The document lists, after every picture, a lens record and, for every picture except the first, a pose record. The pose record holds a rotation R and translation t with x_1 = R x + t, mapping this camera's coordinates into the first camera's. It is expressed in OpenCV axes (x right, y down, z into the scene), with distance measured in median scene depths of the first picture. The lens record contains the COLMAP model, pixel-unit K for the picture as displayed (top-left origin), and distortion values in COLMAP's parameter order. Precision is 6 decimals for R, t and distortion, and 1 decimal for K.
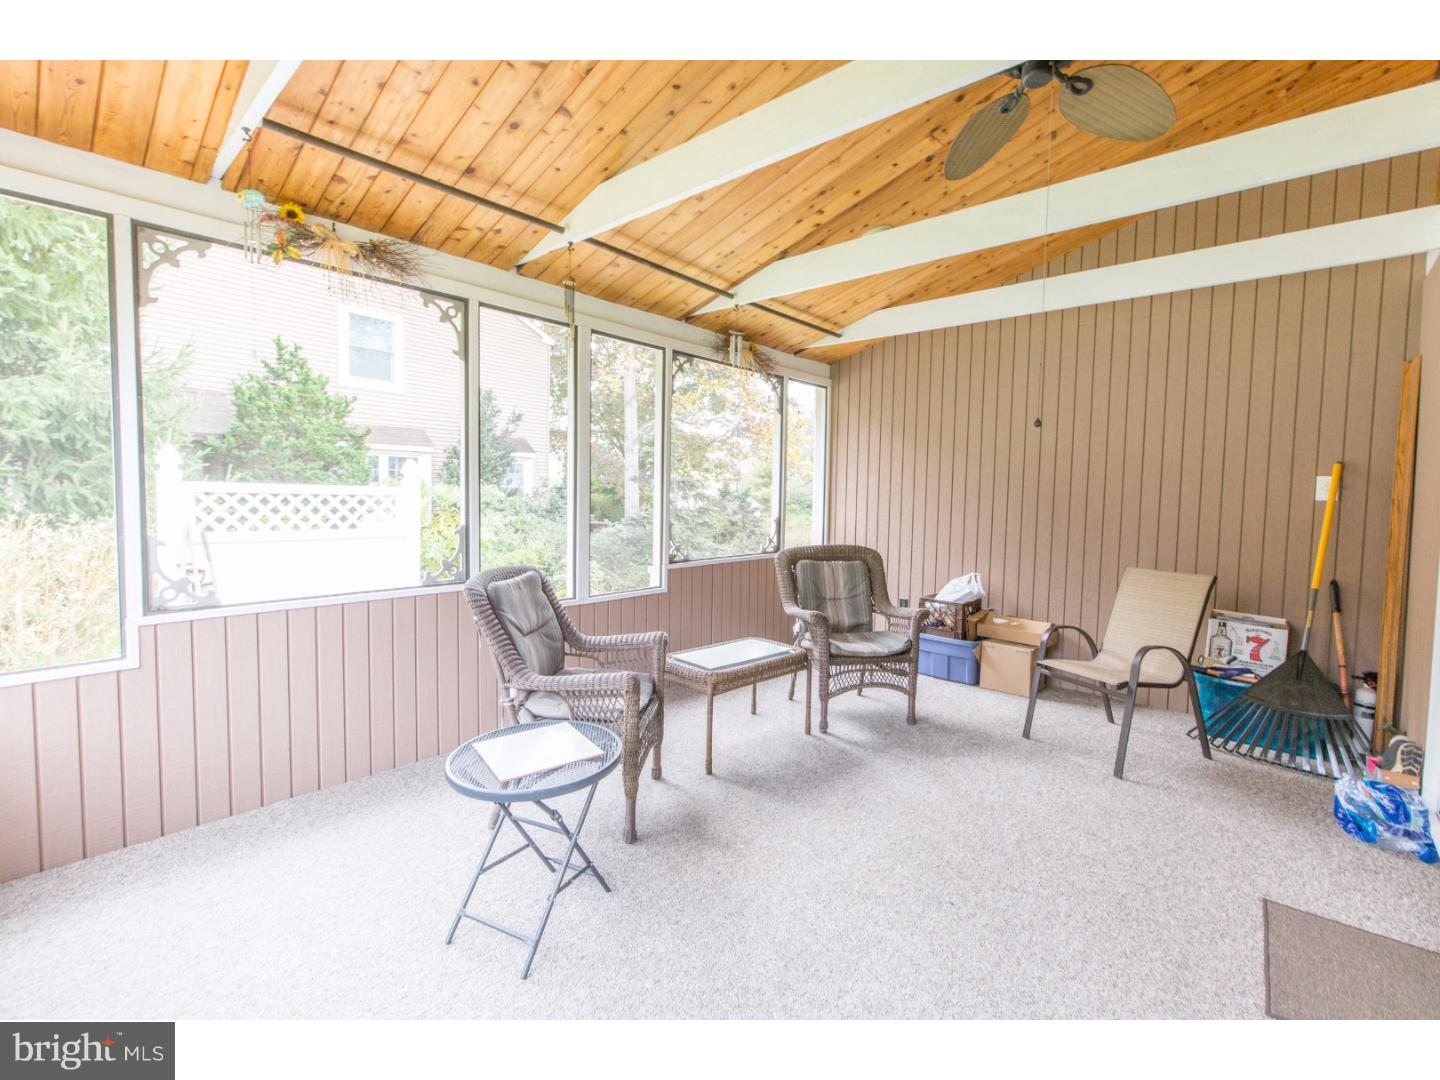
lens RADIAL K [[646.6, 0, 722.8], [0, 646.6, 533.0], [0, 0, 1]] dist [0.000338, -0.002355]
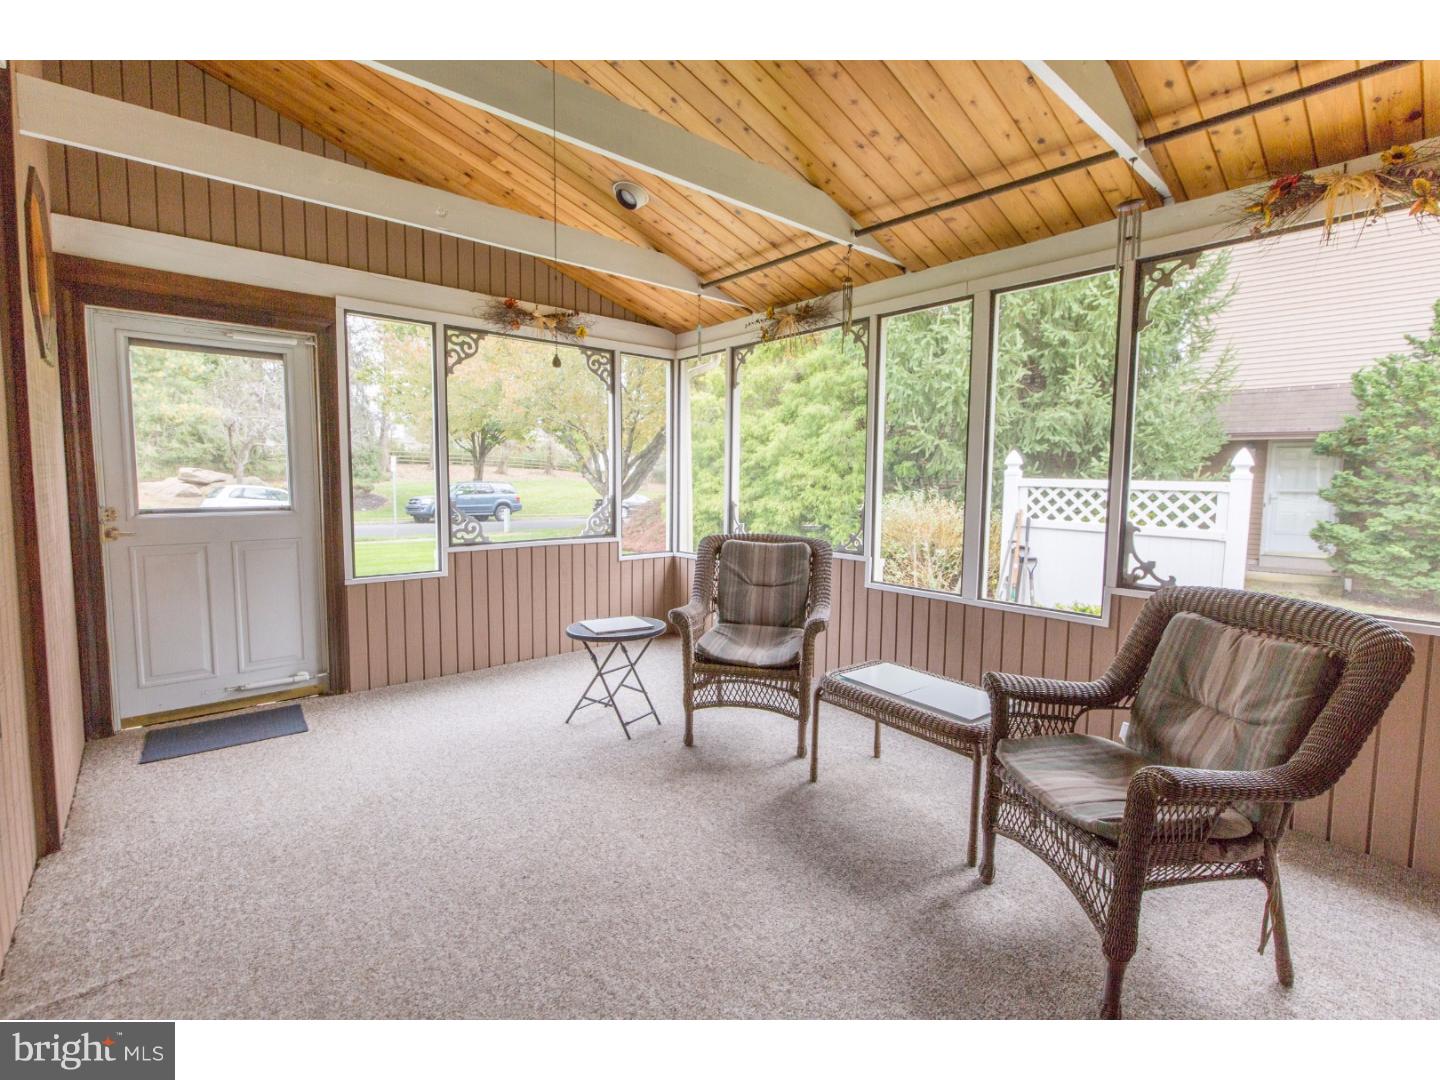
lens RADIAL K [[646.6, 0, 723.3], [0, 646.6, 533.2], [0, 0, 1]] dist [0.000338, -0.002355]
pose [[-0.128918, 0.067126, -0.989381, 0.531996], [-0.078471, 0.993887, 0.077657, -0.023644], [0.988546, 0.087649, -0.122862, 0.577376]]
